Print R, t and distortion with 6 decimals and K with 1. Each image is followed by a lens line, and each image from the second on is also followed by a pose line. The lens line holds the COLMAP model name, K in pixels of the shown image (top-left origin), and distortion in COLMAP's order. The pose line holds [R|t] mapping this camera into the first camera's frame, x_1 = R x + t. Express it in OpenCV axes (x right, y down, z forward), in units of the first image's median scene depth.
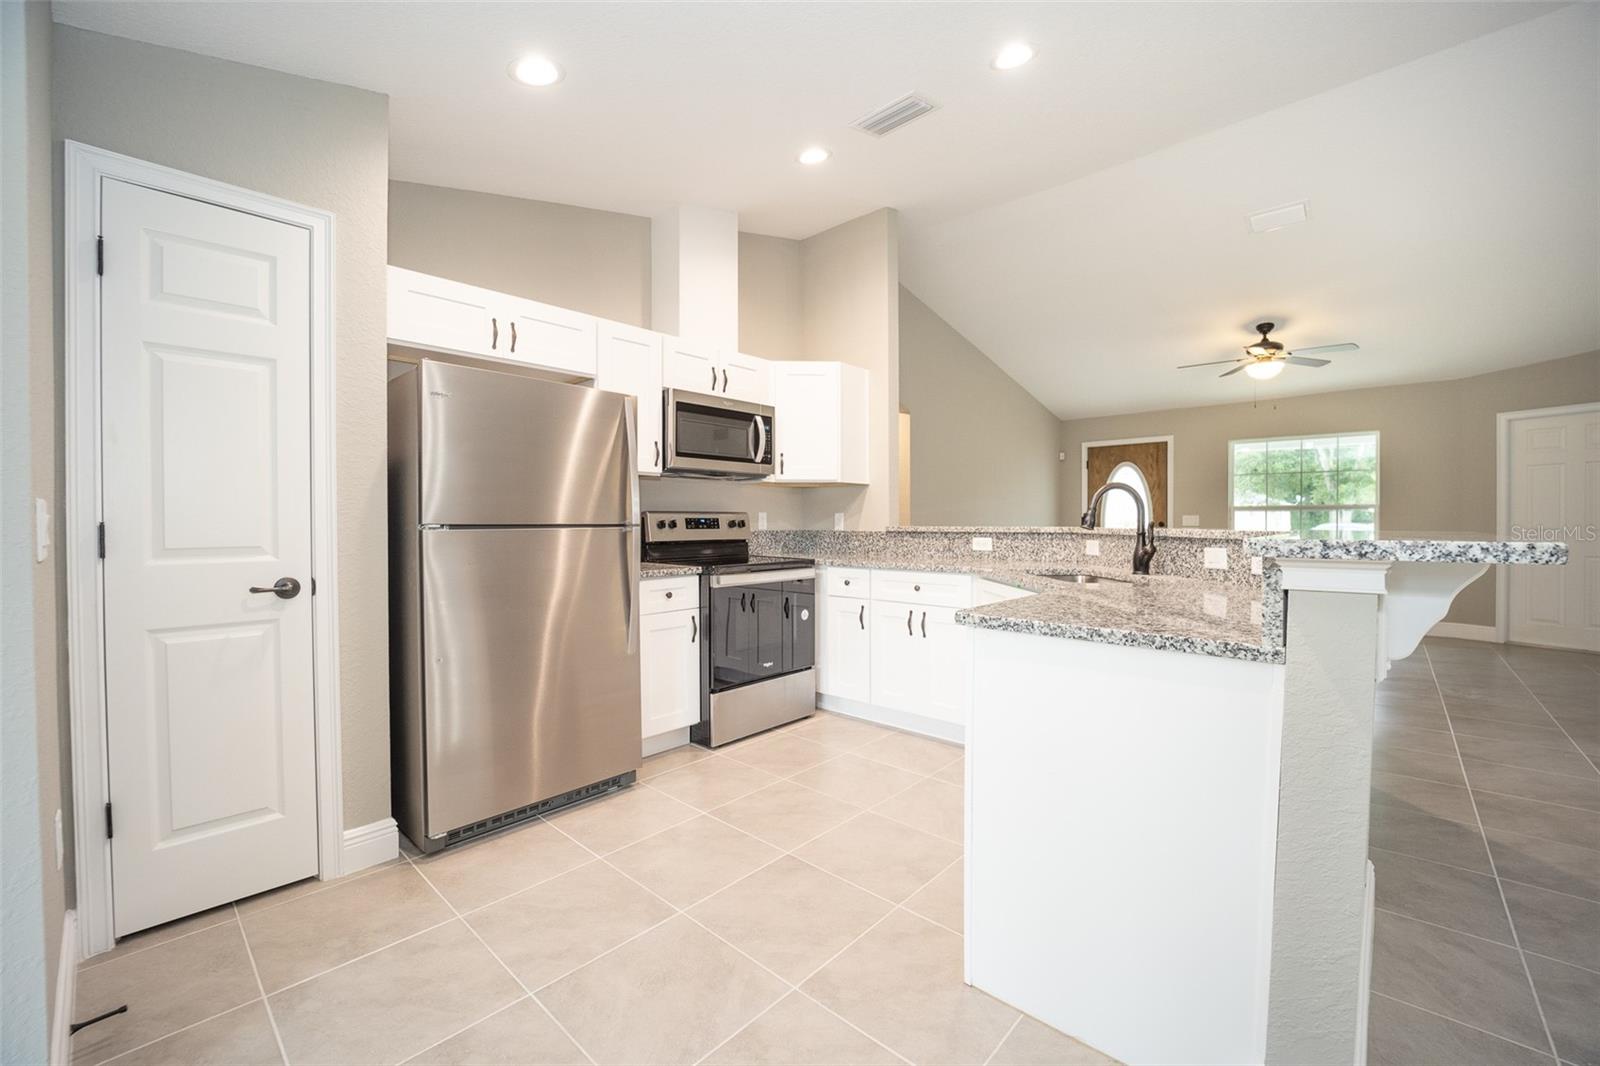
lens RADIAL K [[647.1, 0, 797.4], [0, 647.1, 531.2], [0, 0, 1]] dist [-0.021038, 0.000182]
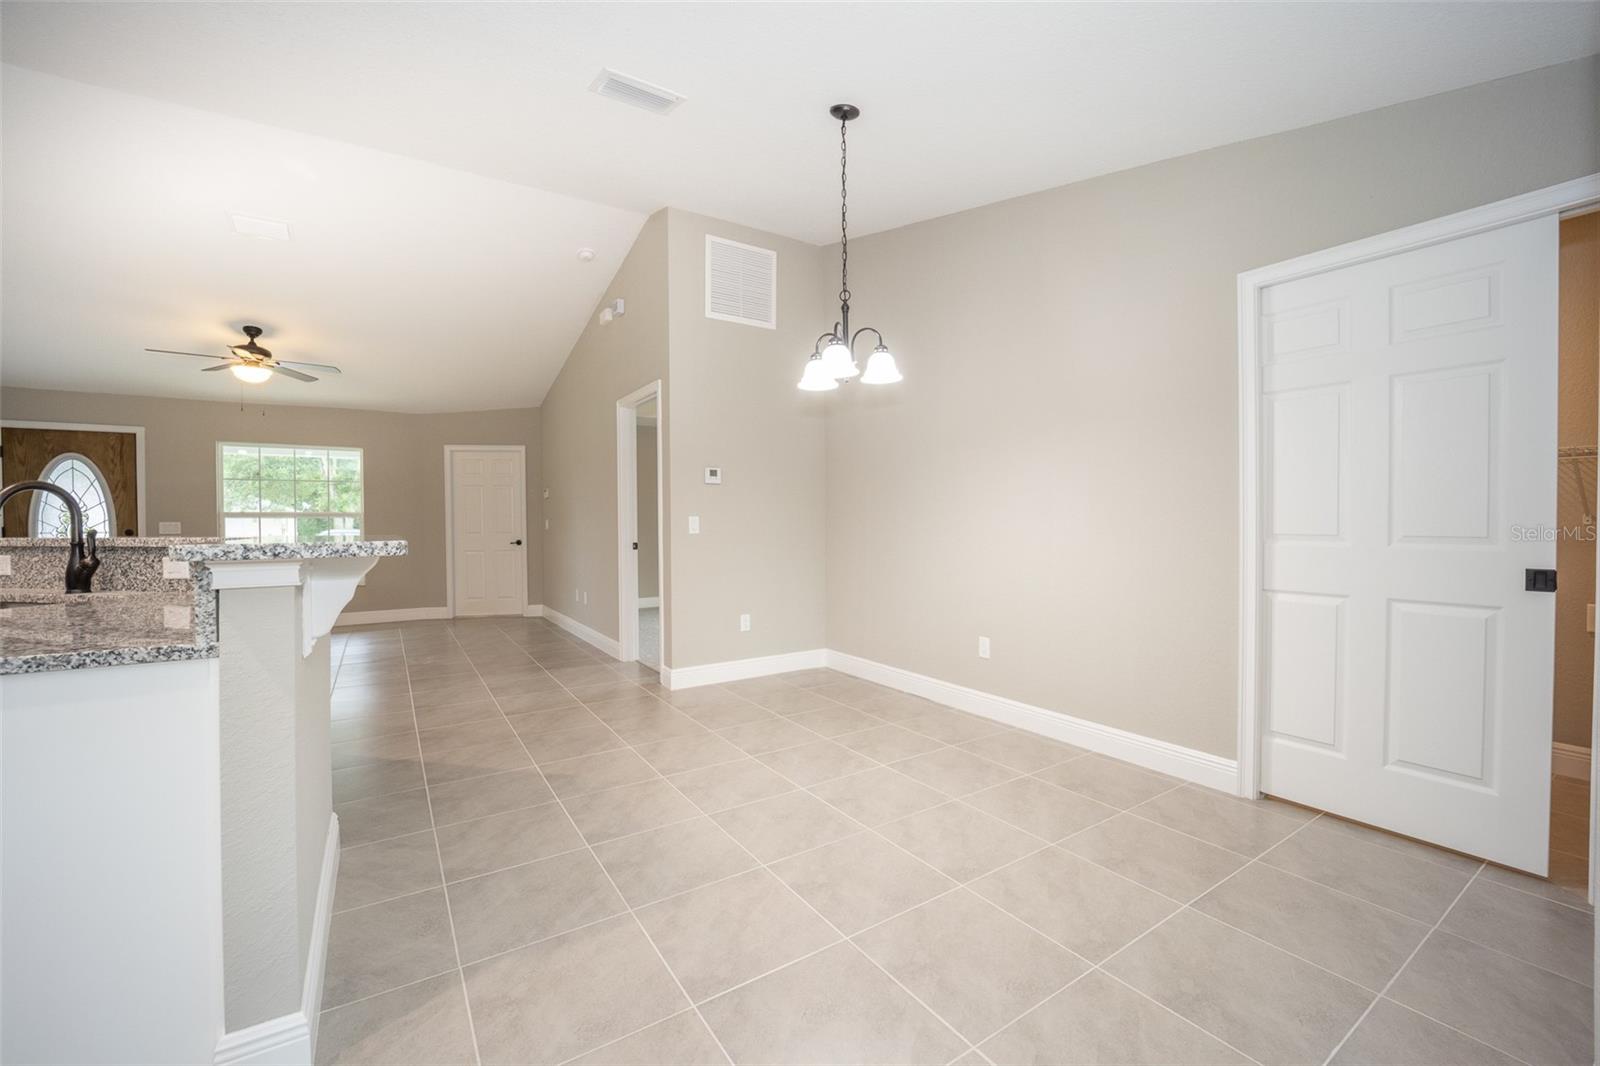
lens RADIAL K [[647.1, 0, 797.4], [0, 647.1, 531.2], [0, 0, 1]] dist [-0.021038, 0.000182]
pose [[0.248464, -0.011522, 0.968573, -0.023535], [0.021433, 0.999750, 0.006394, 0.001750], [-0.968404, 0.019170, 0.248649, -0.107207]]
